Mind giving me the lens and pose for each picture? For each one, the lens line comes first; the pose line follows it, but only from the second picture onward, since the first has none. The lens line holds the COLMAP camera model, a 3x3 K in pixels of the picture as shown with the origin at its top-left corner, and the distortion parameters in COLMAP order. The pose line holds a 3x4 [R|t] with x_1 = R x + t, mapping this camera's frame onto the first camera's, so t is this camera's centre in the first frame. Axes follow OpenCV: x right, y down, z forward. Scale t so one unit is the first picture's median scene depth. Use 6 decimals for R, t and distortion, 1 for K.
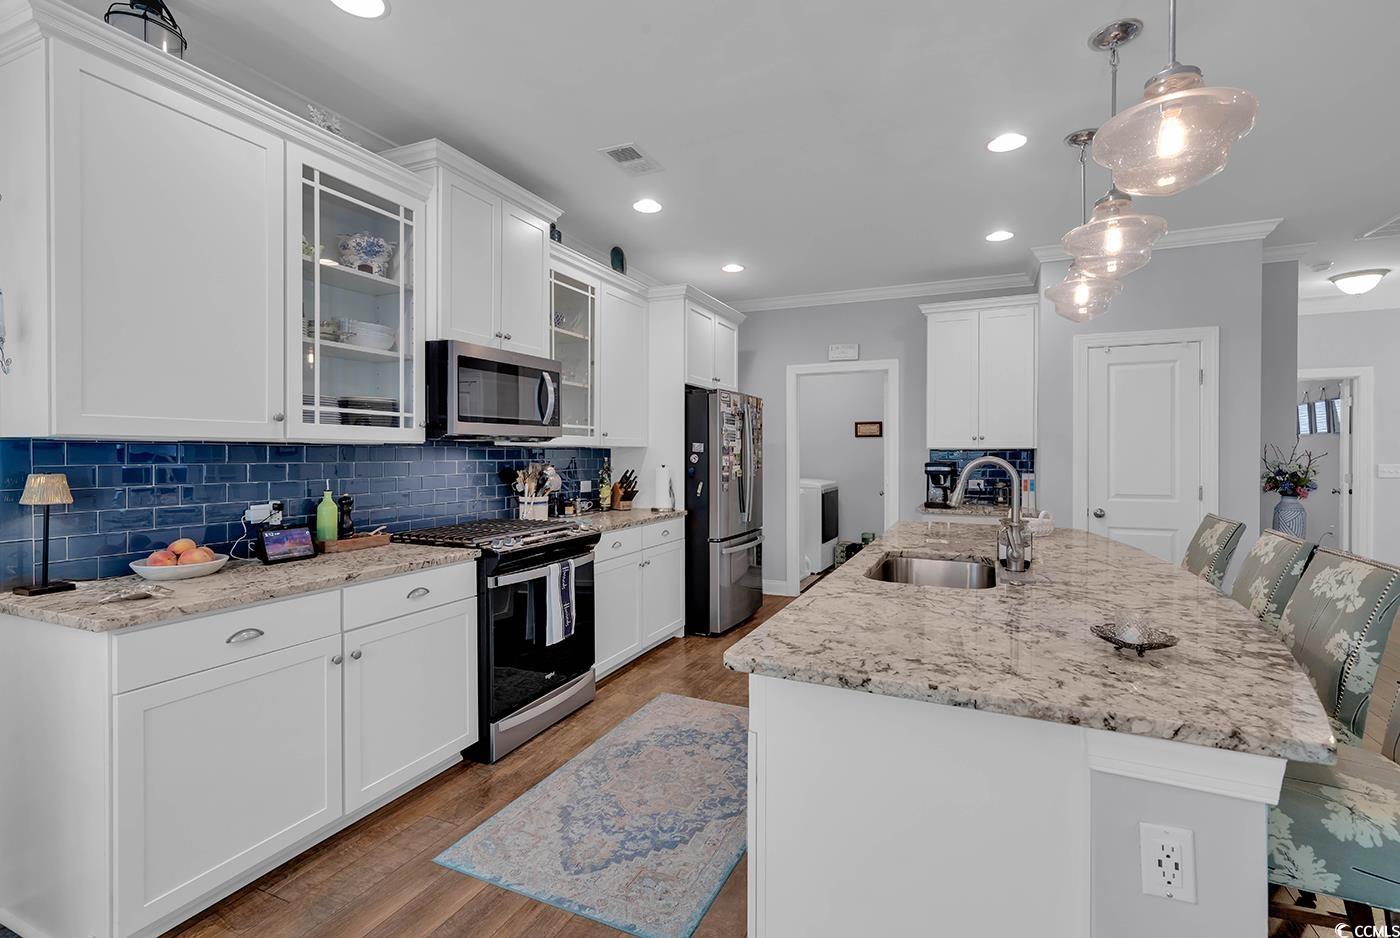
lens RADIAL K [[626.3, 0, 699.1], [0, 626.3, 458.5], [0, 0, 1]] dist [0.002337, 0.001323]
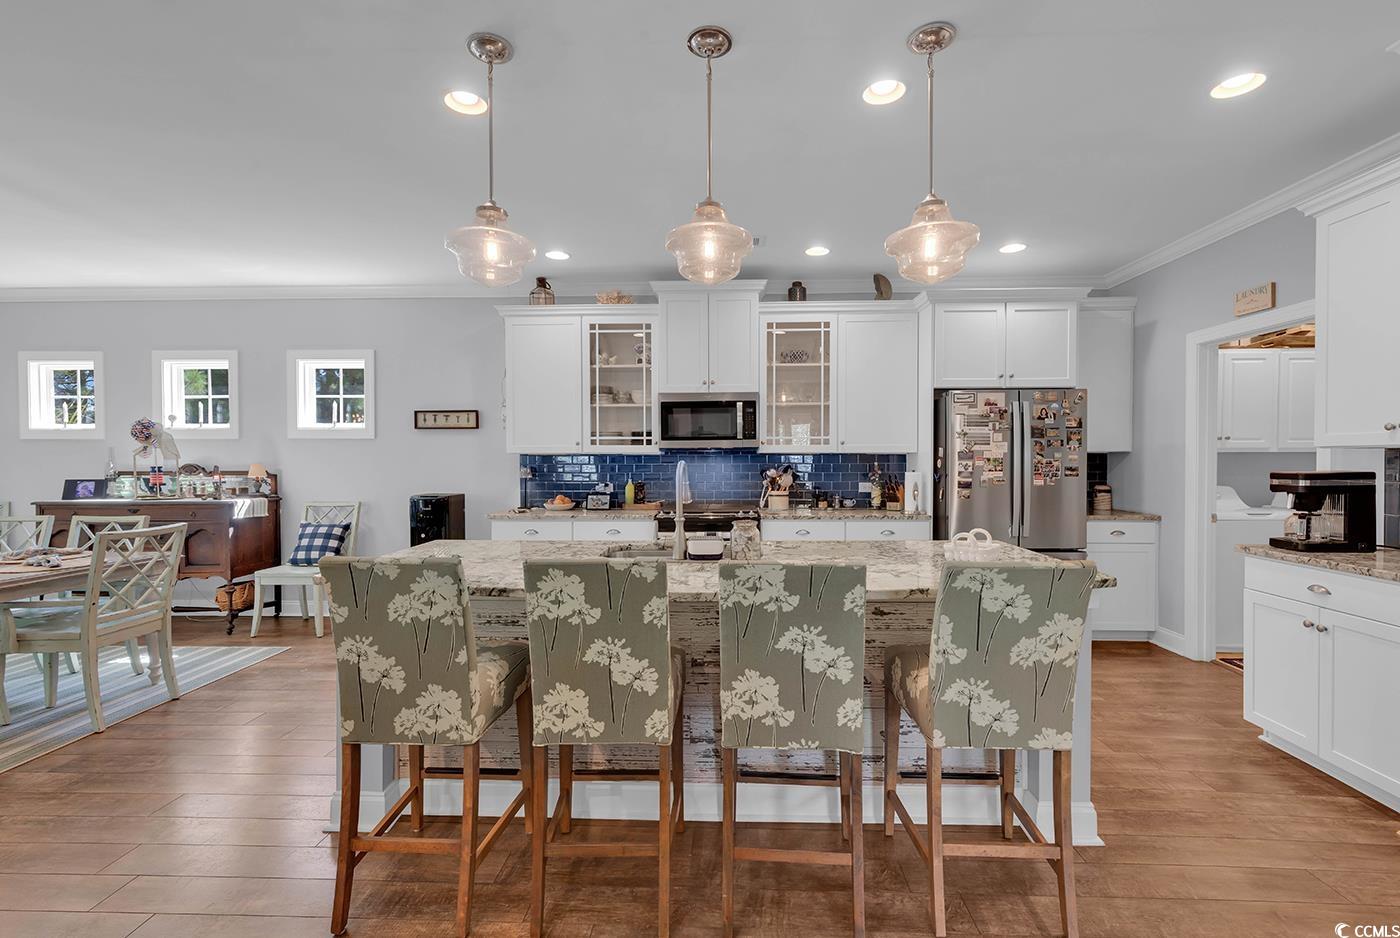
lens RADIAL K [[626.3, 0, 716.1], [0, 626.3, 473.1], [0, 0, 1]] dist [0.002337, 0.001323]
pose [[0.390142, 0.009357, -0.920707, 1.142905], [-0.005031, 0.999955, 0.008030, 0.014138], [0.920741, 0.001499, 0.390171, 0.429937]]
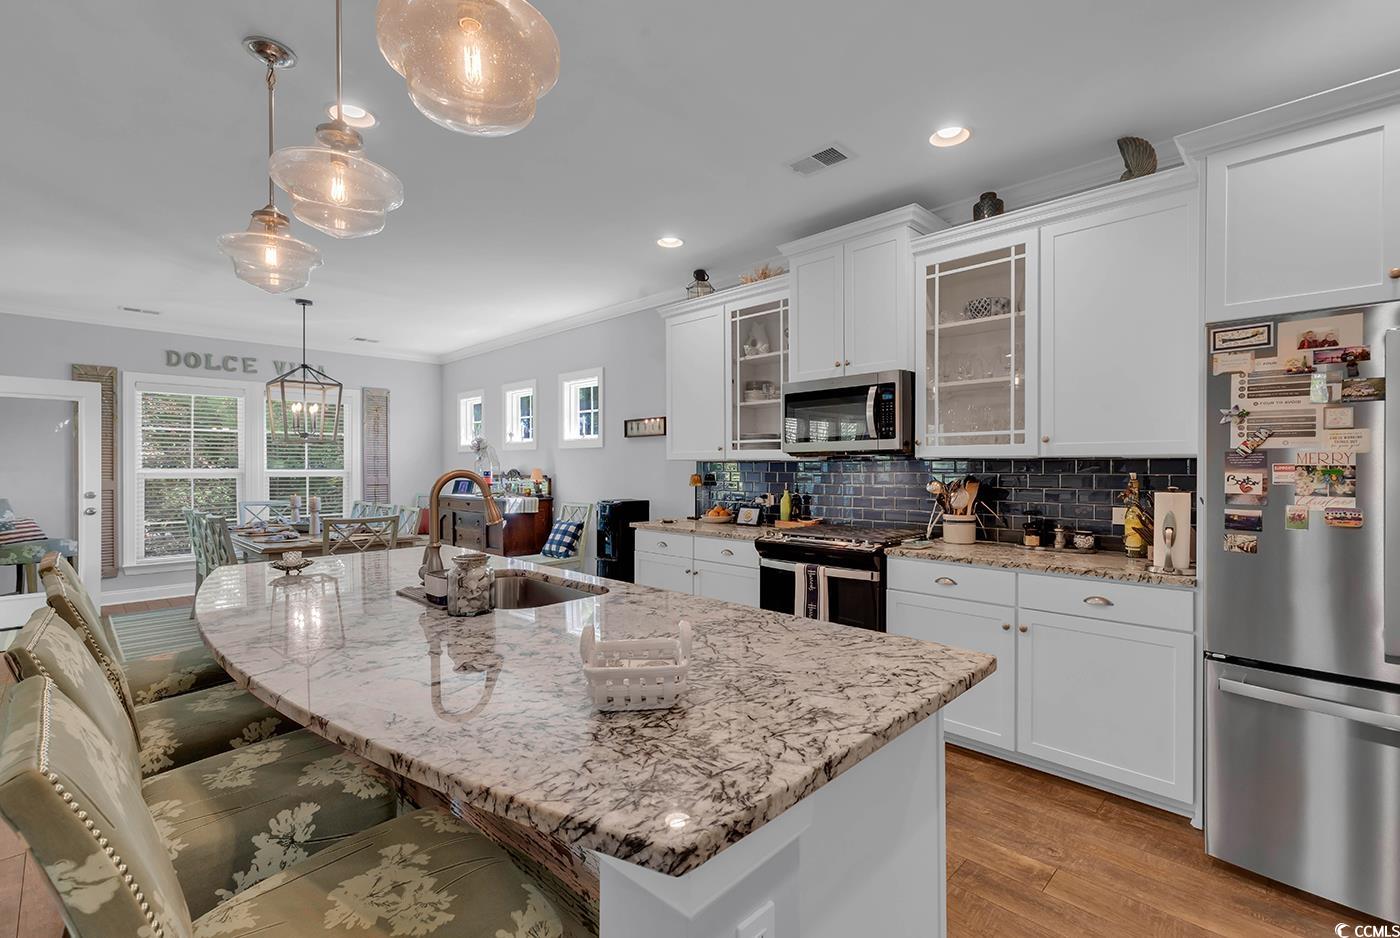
lens RADIAL K [[626.3, 0, 707.0], [0, 626.3, 466.7], [0, 0, 1]] dist [0.002337, 0.001323]
pose [[-0.331125, -0.004300, -0.943577, 0.871417], [-0.009933, 0.999950, -0.001071, -0.004401], [0.943535, 0.009018, -0.331151, 1.179939]]
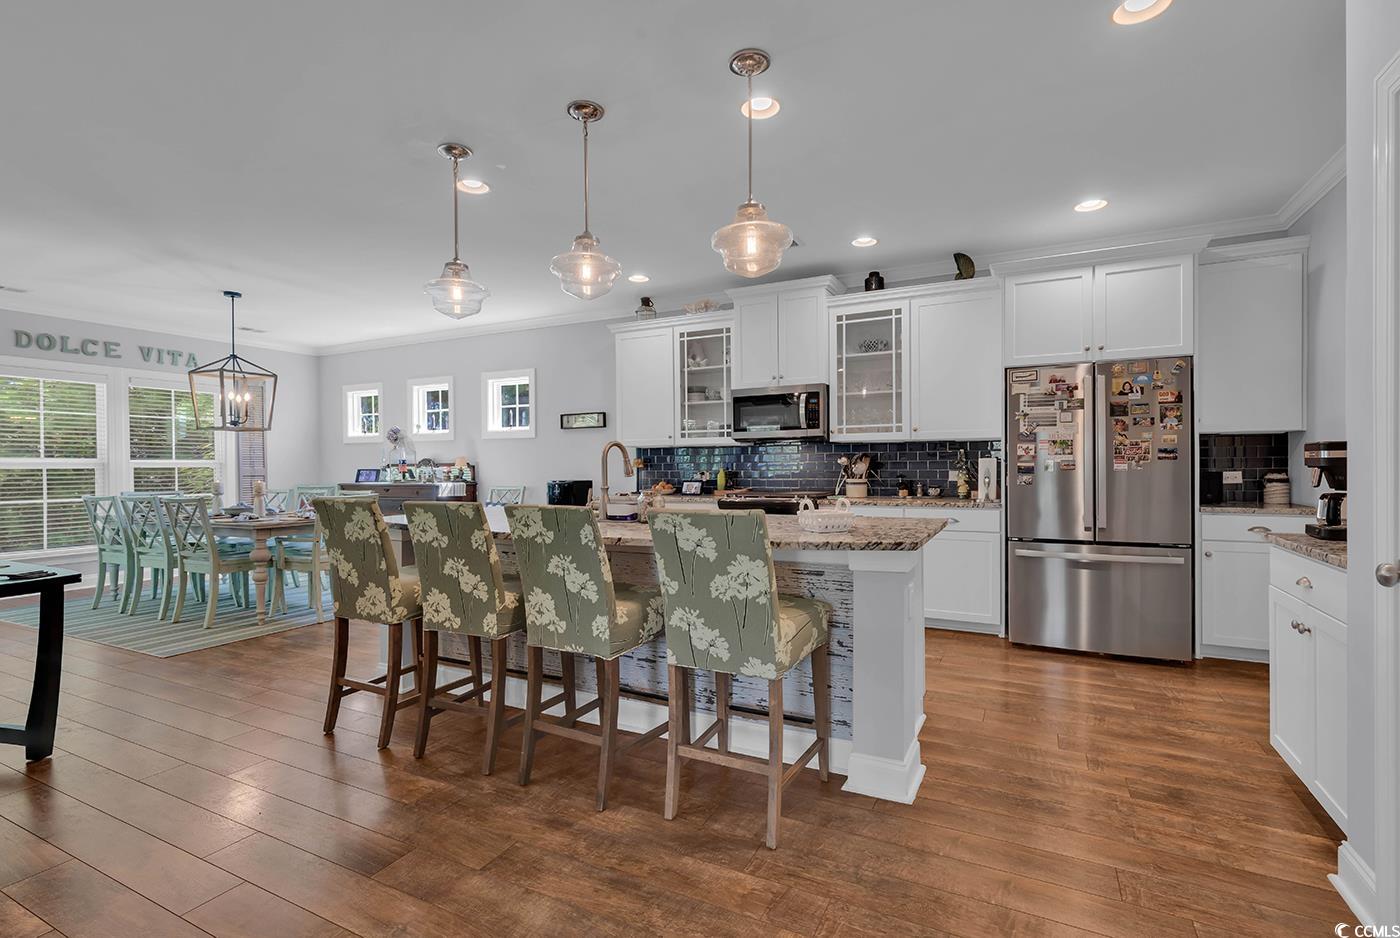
lens RADIAL K [[611.0, 0, 692.4], [0, 611.0, 470.8], [0, 0, 1]] dist [0.012126, -0.000301]
pose [[-0.000831, 0.004805, -0.999988, 1.341753], [-0.000662, 0.999988, 0.004806, 0.044949], [0.999999, 0.000666, -0.000828, 0.799428]]
